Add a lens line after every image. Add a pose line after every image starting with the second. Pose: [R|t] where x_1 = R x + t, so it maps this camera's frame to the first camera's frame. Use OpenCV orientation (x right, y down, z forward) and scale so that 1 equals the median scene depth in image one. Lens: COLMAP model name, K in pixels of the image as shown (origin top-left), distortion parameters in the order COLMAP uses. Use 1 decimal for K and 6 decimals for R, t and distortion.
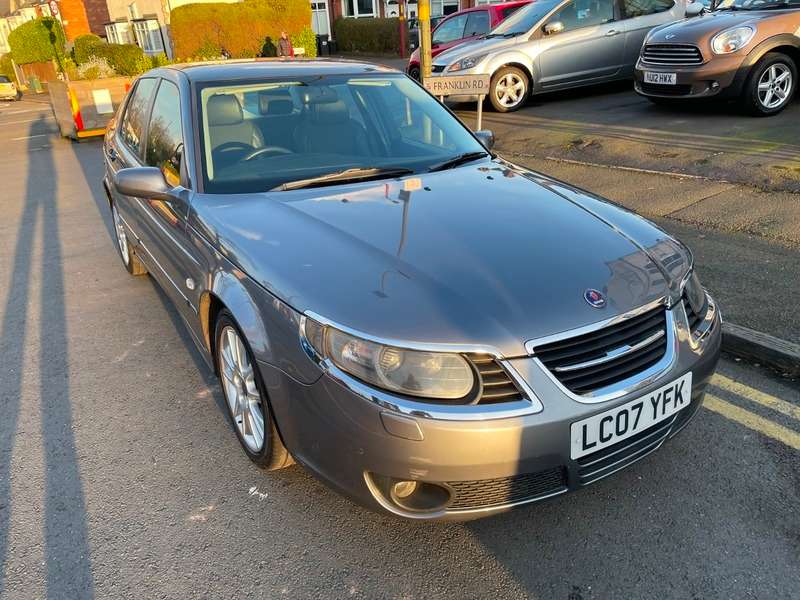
lens RADIAL K [[600.3, 0, 396.8], [0, 600.3, 301.0], [0, 0, 1]] dist [0.081888, -0.109857]
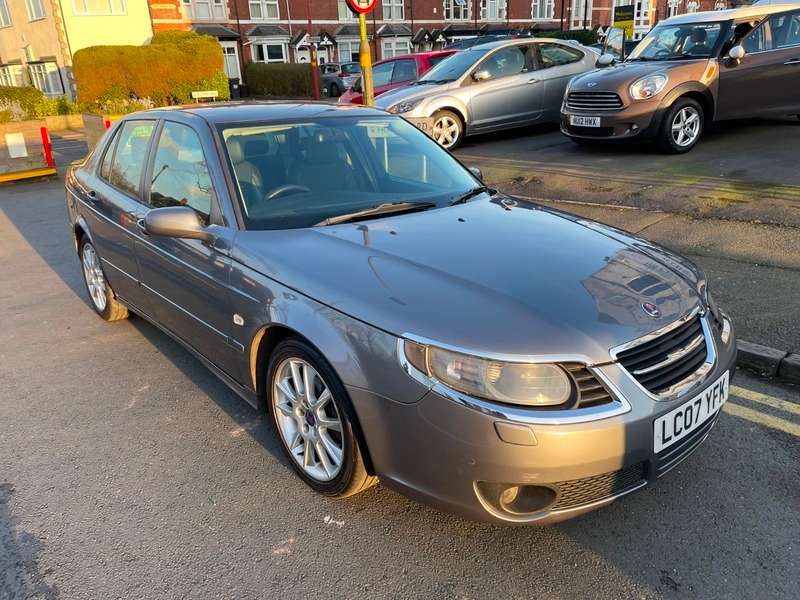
lens RADIAL K [[600.3, 0, 405.3], [0, 600.3, 299.1], [0, 0, 1]] dist [0.081888, -0.109857]
pose [[0.986393, -0.046324, 0.157743, -0.181285], [0.056700, 0.996469, -0.061927, 0.012652], [-0.154317, 0.070028, 0.985537, -0.027086]]
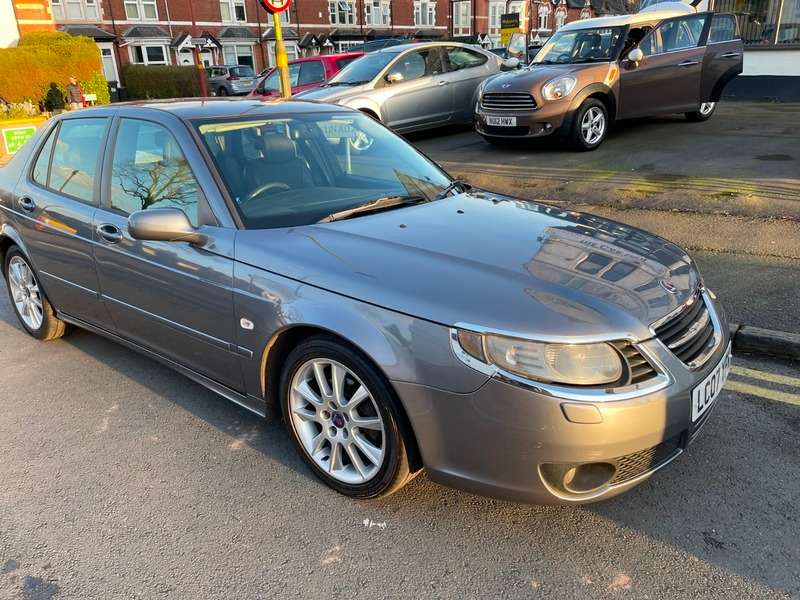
lens RADIAL K [[600.3, 0, 399.1], [0, 600.3, 295.4], [0, 0, 1]] dist [0.081888, -0.109857]
pose [[0.943552, -0.097865, 0.316436, -0.331883], [0.122849, 0.990613, -0.059943, 0.011296], [-0.307599, 0.095433, 0.946718, 0.020207]]
